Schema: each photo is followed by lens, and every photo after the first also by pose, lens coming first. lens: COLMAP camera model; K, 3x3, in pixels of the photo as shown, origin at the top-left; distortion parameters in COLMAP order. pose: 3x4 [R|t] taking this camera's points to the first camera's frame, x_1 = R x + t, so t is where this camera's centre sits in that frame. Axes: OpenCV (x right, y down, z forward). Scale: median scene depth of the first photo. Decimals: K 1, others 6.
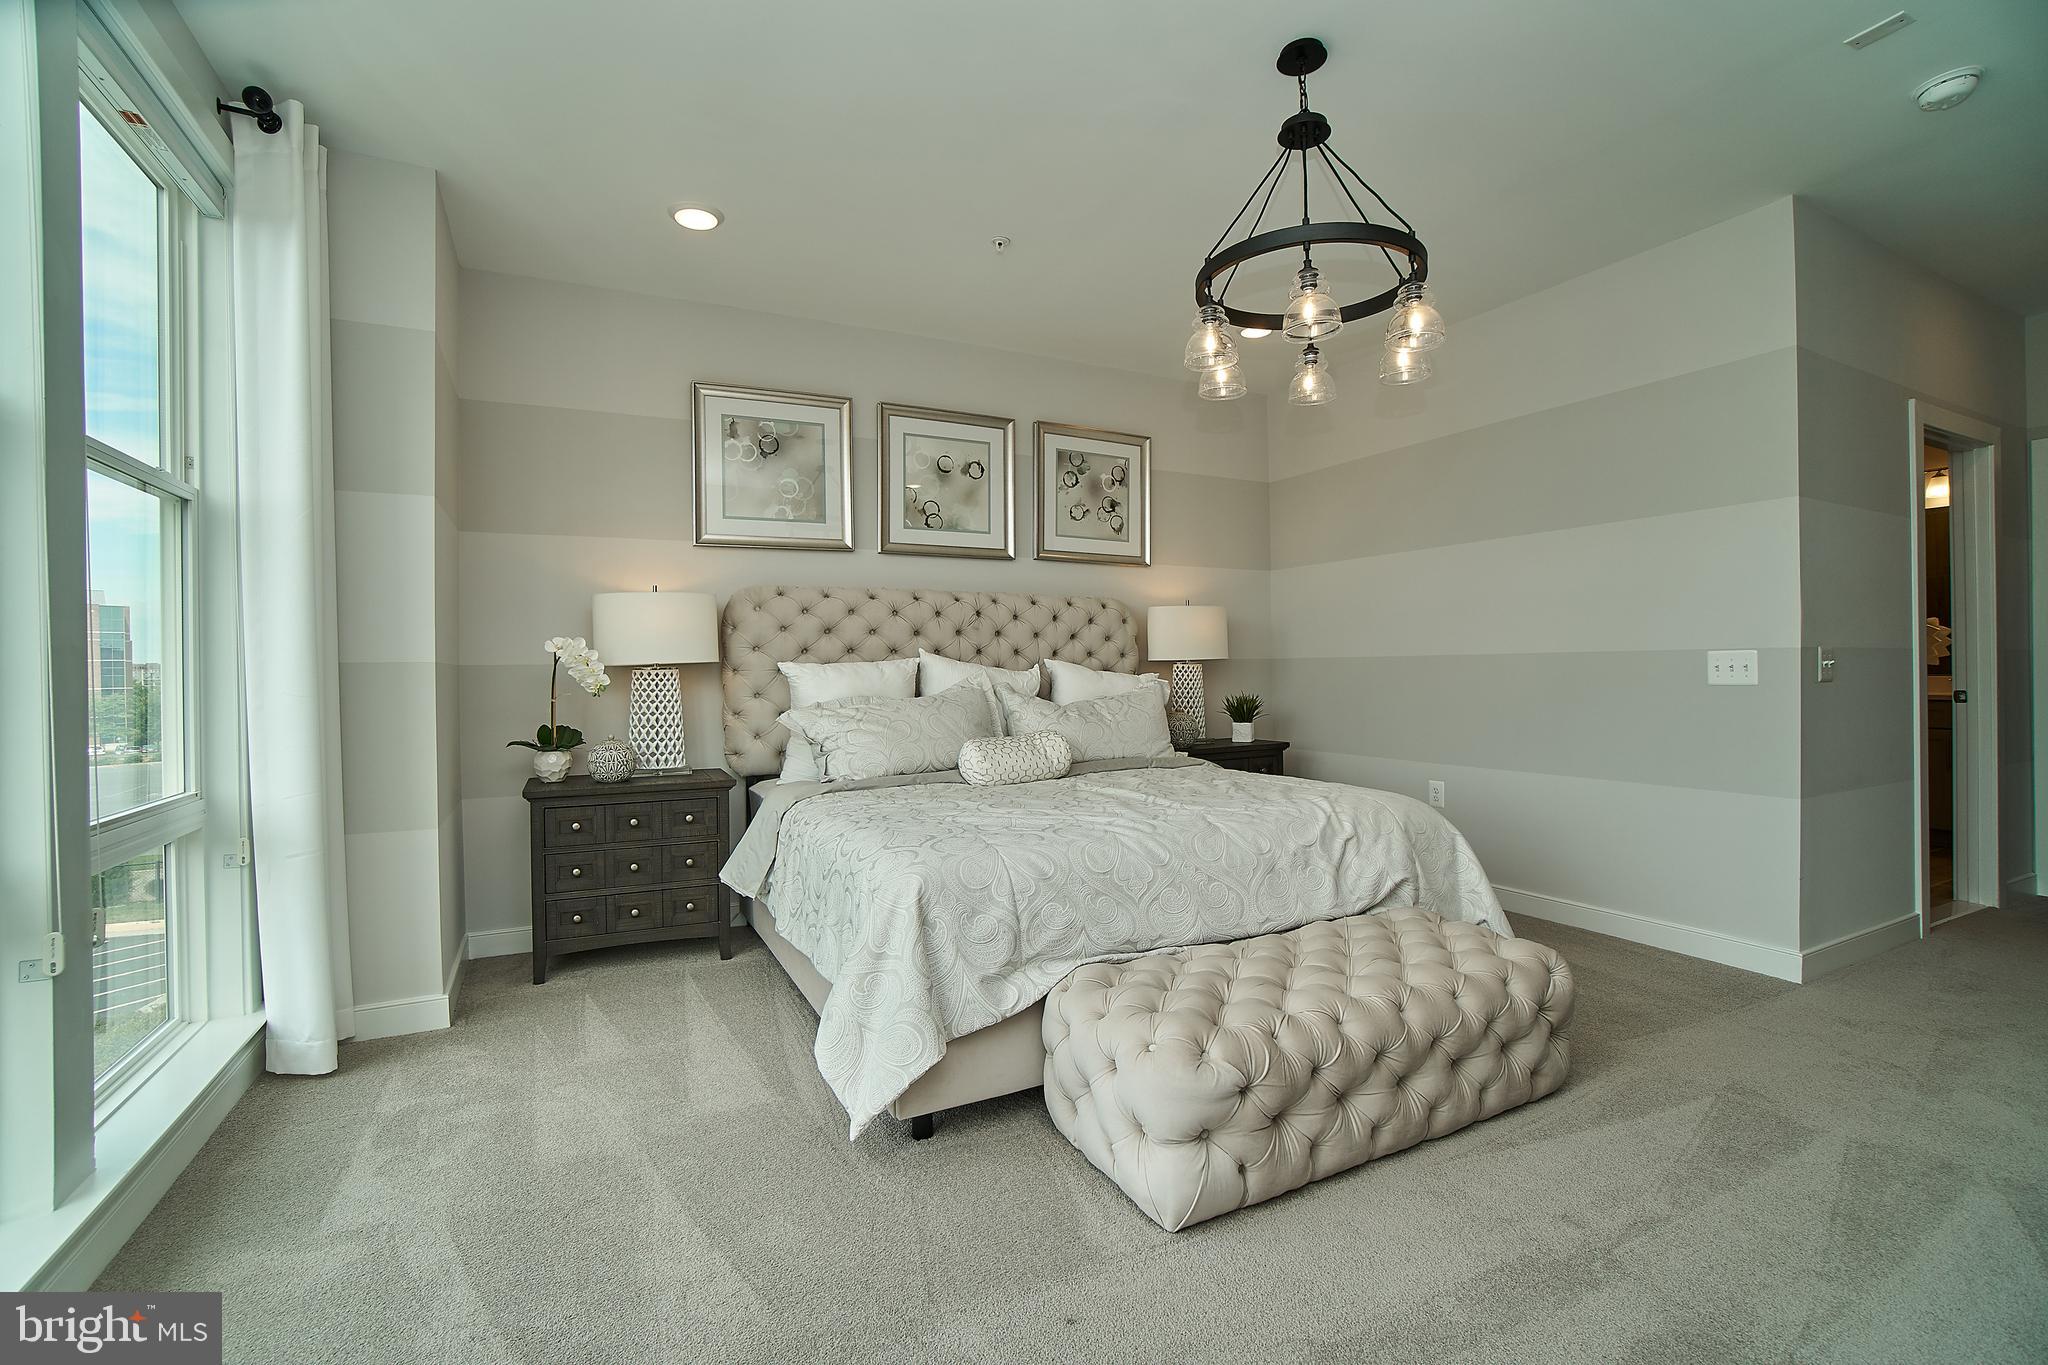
lens RADIAL K [[896.8, 0, 1016.7], [0, 896.8, 670.7], [0, 0, 1]] dist [-0.062791, 0.023418]
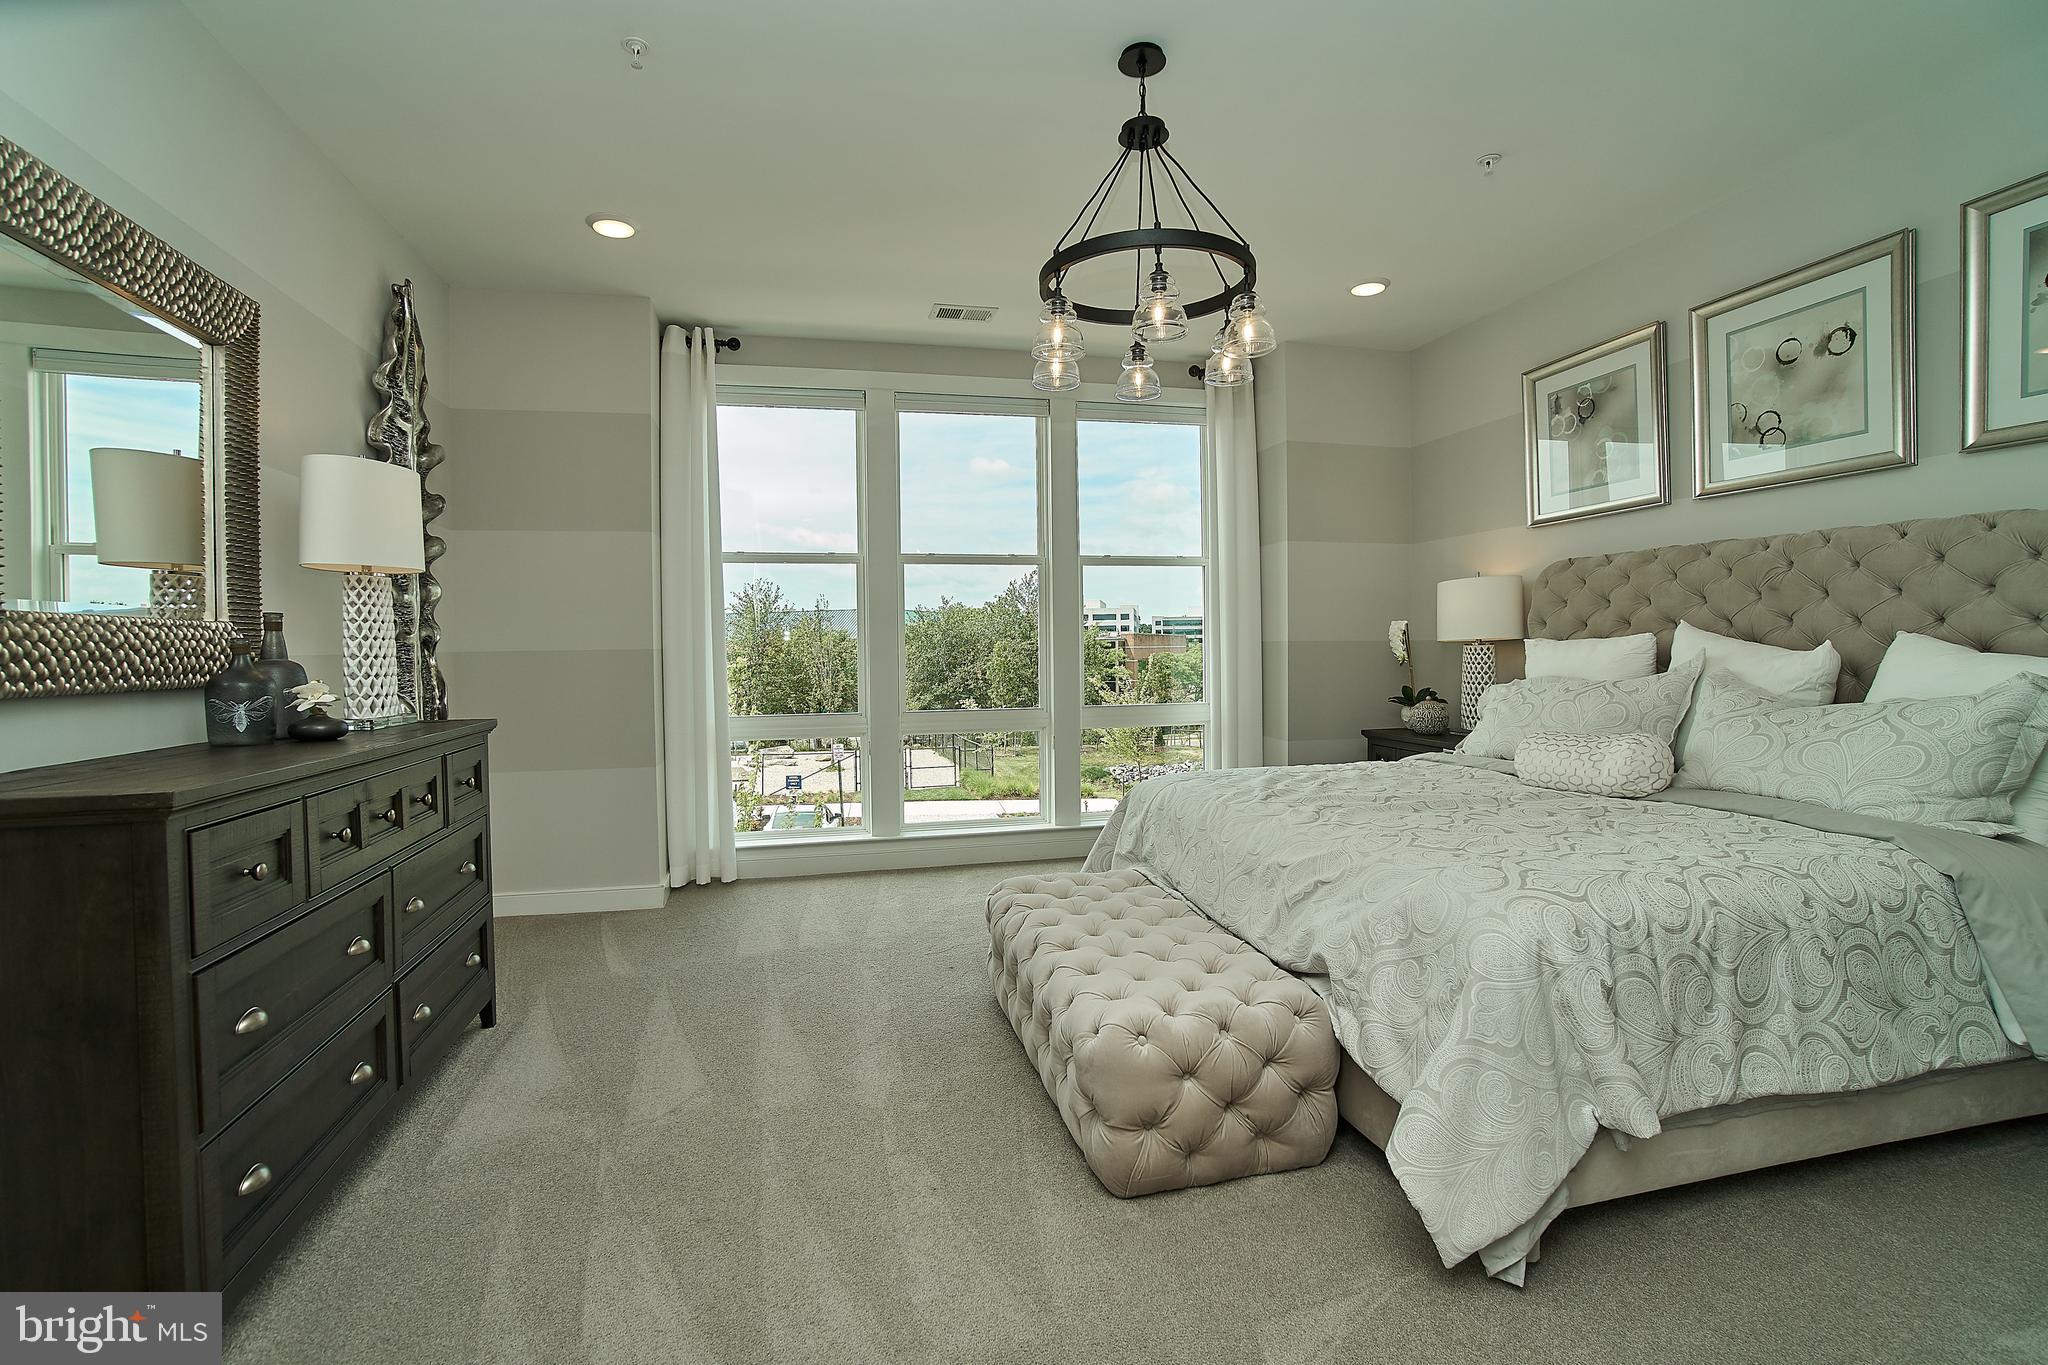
lens RADIAL K [[896.8, 0, 1016.7], [0, 896.8, 670.7], [0, 0, 1]] dist [-0.062791, 0.023418]
pose [[-0.198193, 0.035380, -0.979524, 0.762663], [0.011708, 0.999362, 0.033728, -0.012354], [0.980093, -0.004784, -0.198481, 0.581158]]
